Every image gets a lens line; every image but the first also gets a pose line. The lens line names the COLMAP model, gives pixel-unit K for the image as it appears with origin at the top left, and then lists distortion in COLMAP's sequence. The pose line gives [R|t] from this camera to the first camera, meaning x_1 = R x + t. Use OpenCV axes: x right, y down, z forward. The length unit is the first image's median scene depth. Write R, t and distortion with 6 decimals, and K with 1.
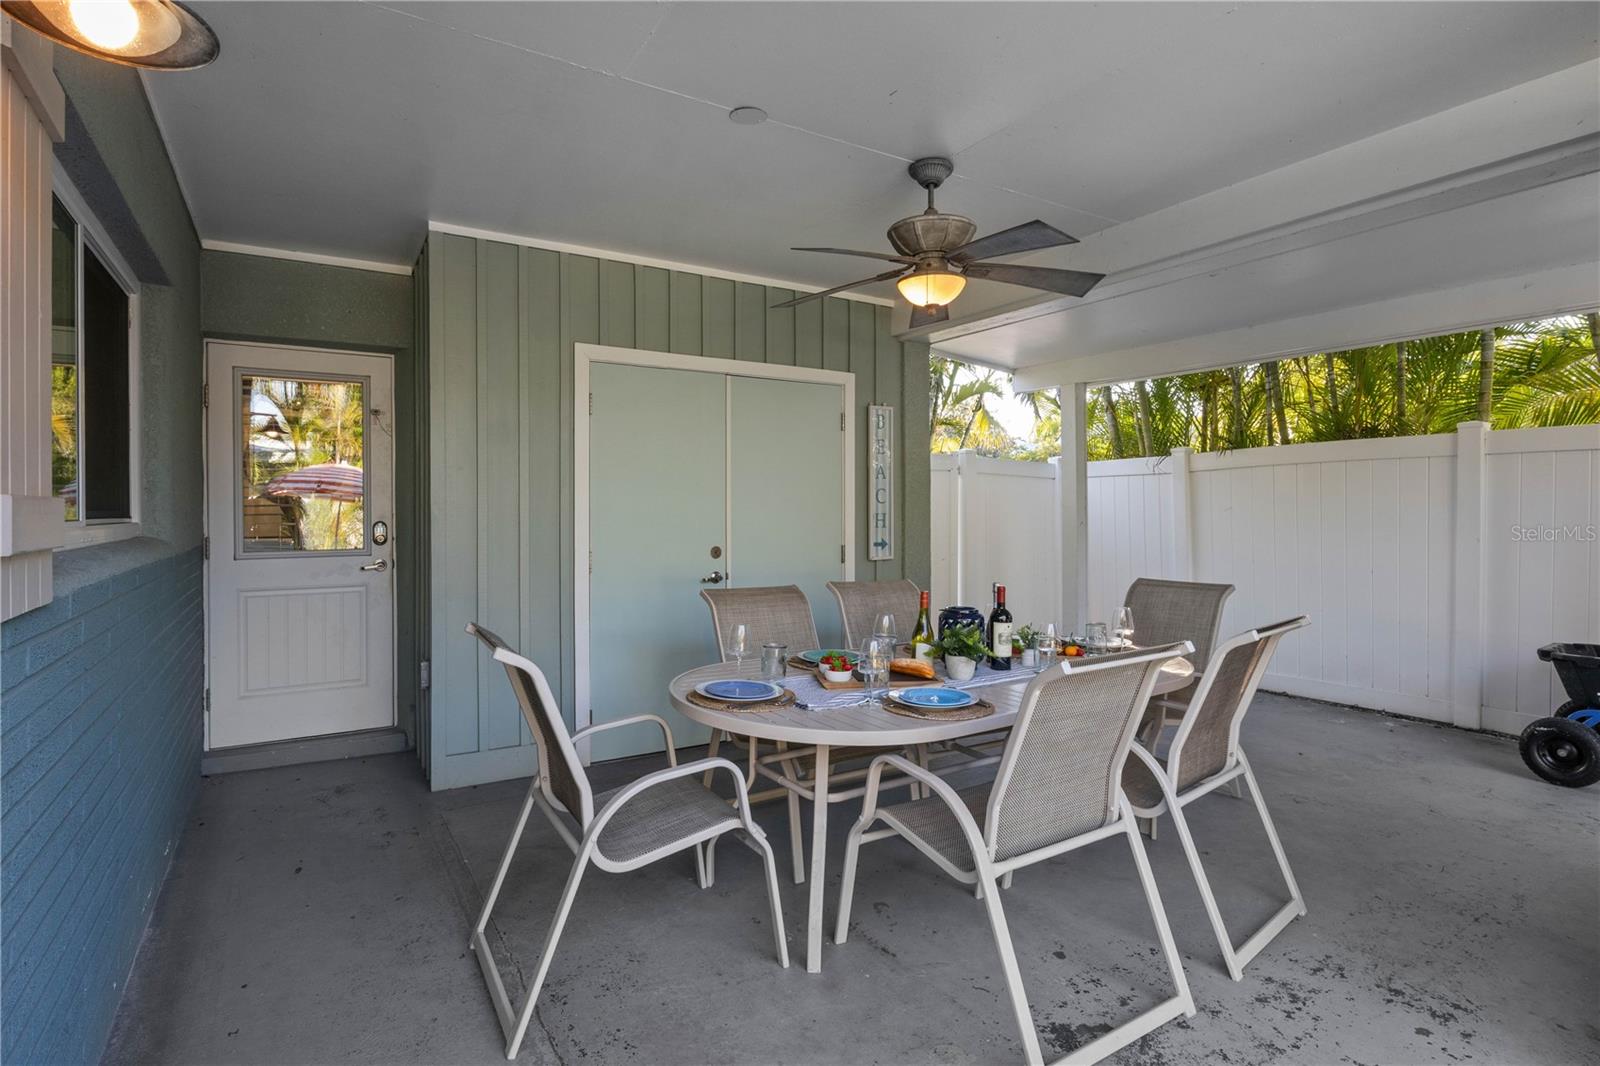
lens RADIAL K [[806.4, 0, 807.8], [0, 806.4, 517.9], [0, 0, 1]] dist [-0.007203, -0.000063]
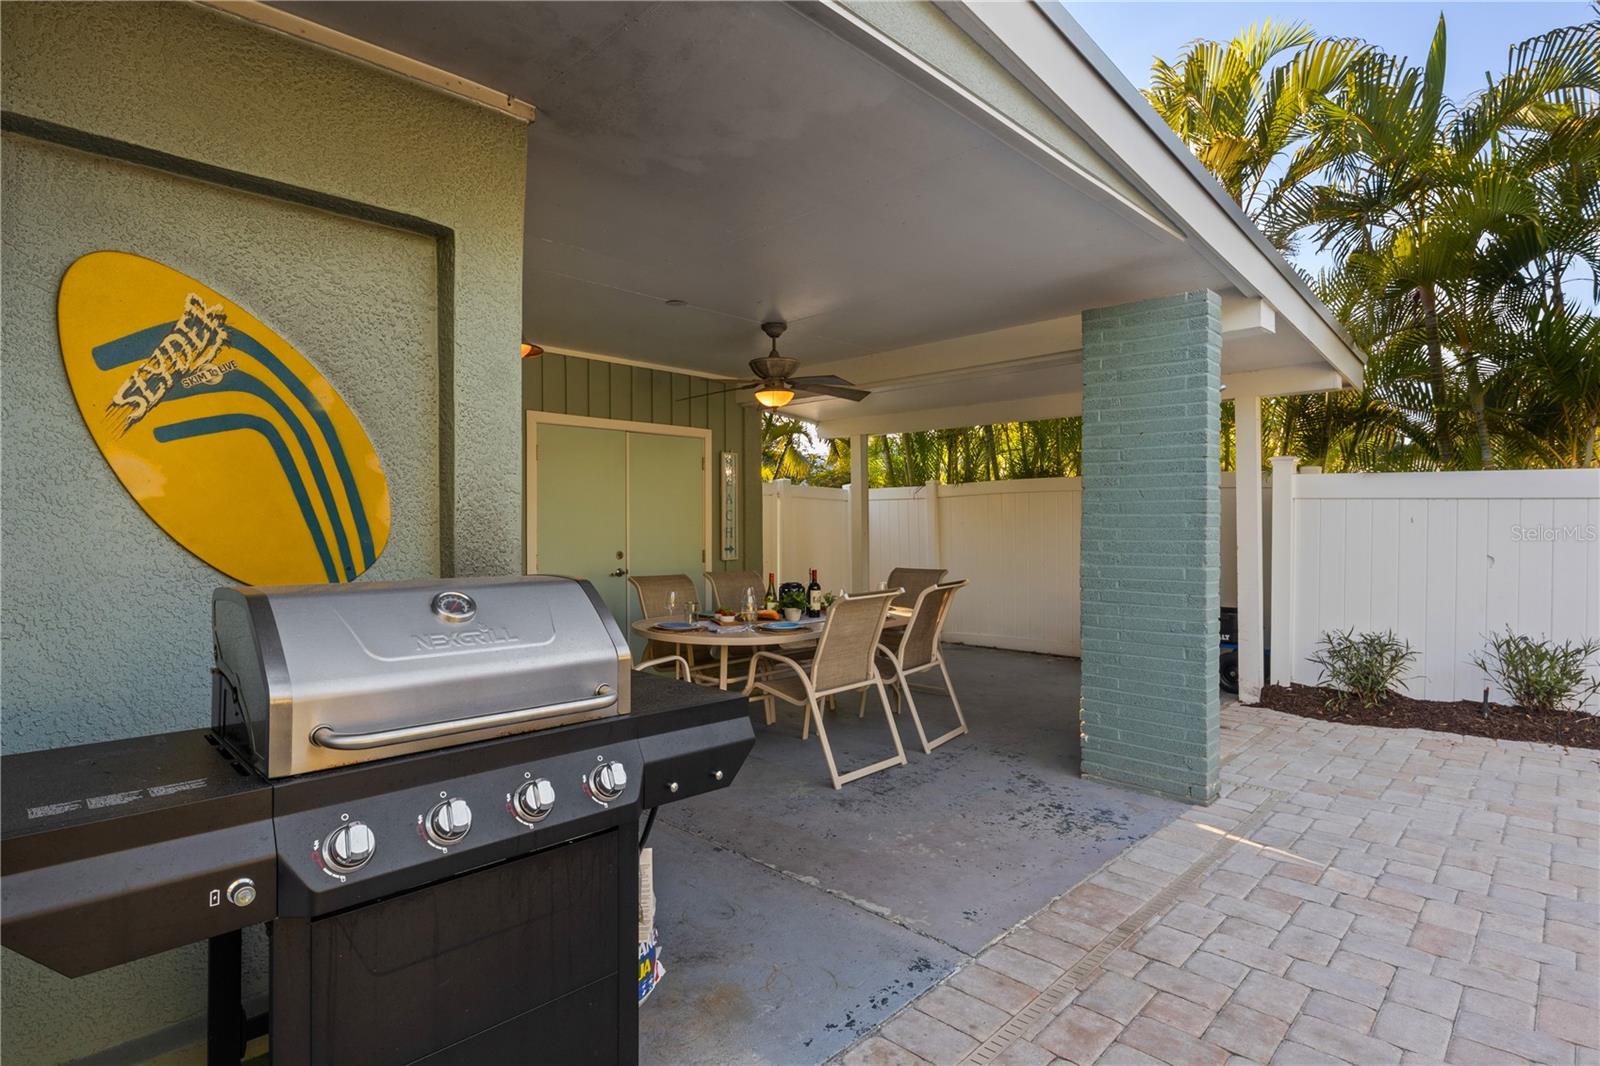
lens RADIAL K [[806.4, 0, 791.3], [0, 806.4, 535.0], [0, 0, 1]] dist [-0.007203, -0.000063]
pose [[0.975089, -0.003564, 0.221783, -0.194363], [0.002317, 0.999980, 0.005880, -0.000774], [-0.221800, -0.005220, 0.975078, -0.685707]]
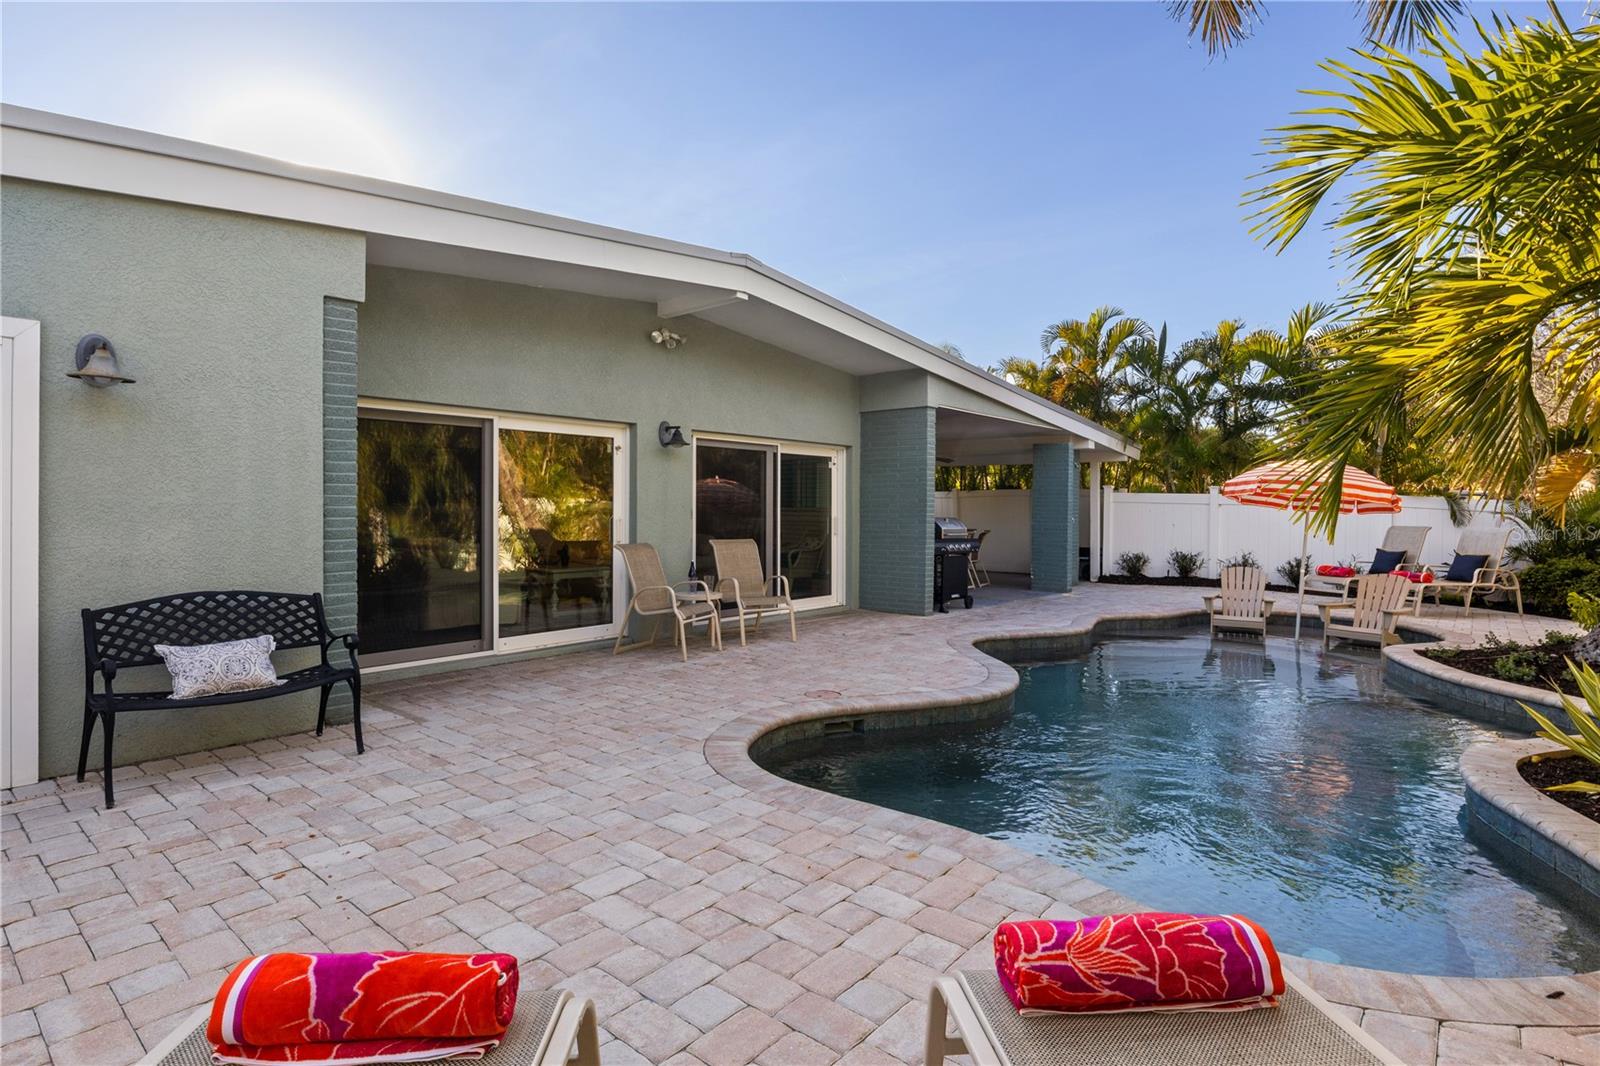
lens RADIAL K [[806.4, 0, 789.3], [0, 806.4, 527.8], [0, 0, 1]] dist [-0.007203, -0.000063]
pose [[0.957657, 0.003095, 0.287894, -1.878392], [-0.007645, 0.999863, 0.014680, 0.026537], [-0.287809, -0.016259, 0.957550, -3.193856]]
